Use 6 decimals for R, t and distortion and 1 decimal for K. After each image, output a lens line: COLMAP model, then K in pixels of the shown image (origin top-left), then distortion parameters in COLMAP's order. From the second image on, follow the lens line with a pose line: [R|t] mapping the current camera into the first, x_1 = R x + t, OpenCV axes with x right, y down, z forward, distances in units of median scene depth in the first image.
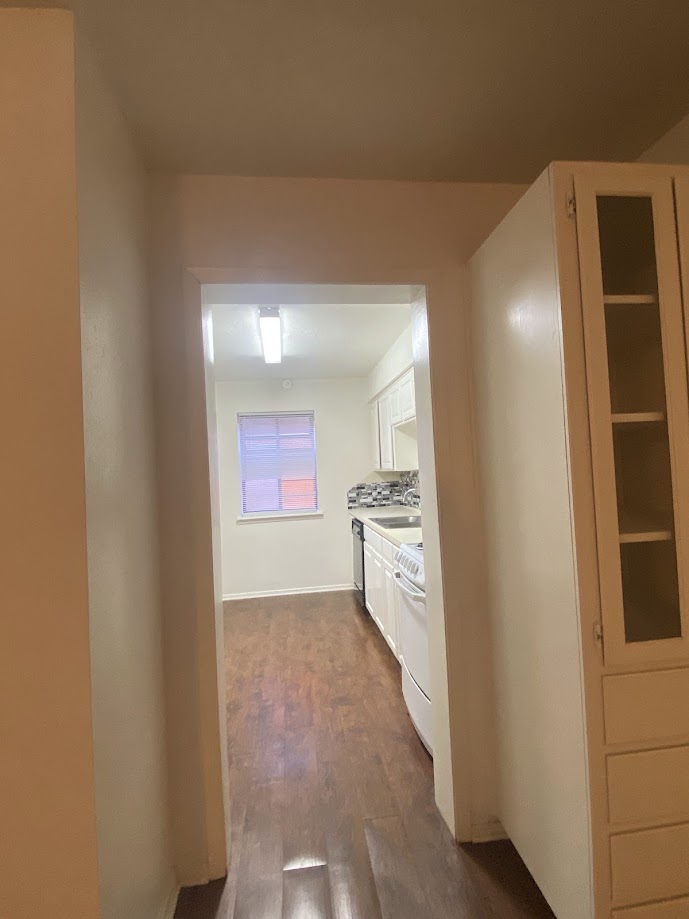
lens RADIAL K [[377.9, 0, 344.0], [0, 377.9, 460.6], [0, 0, 1]] dist [0.001488, -0.000035]
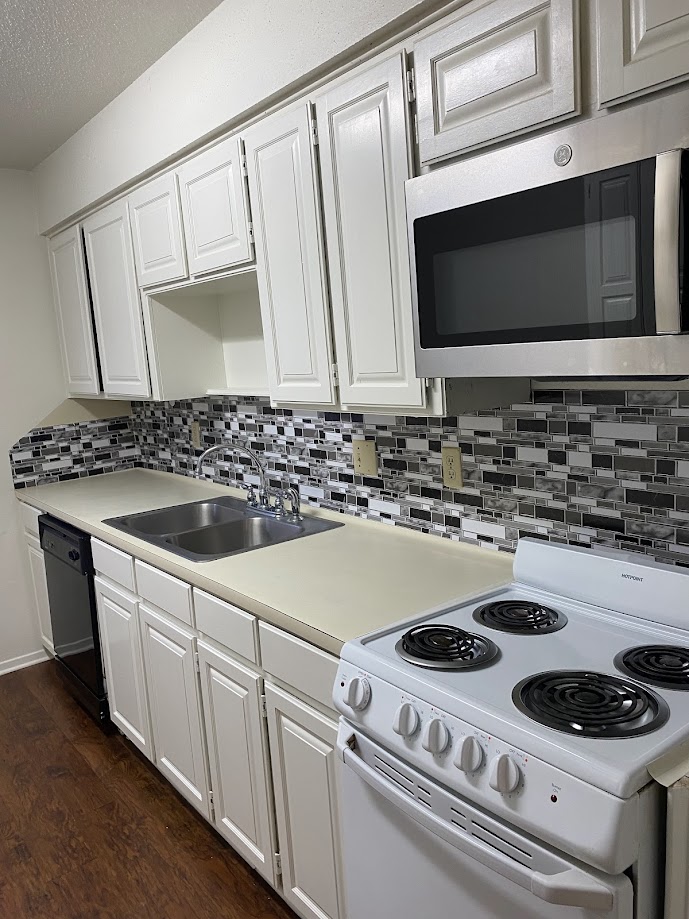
lens RADIAL K [[670.3, 0, 345.1], [0, 670.3, 469.8], [0, 0, 1]] dist [0.011275, 0.003660]
pose [[0.864441, -0.099783, 0.492733, -0.040746], [0.021854, 0.986637, 0.161463, -0.009028], [-0.502260, -0.128807, 0.855070, 0.169318]]
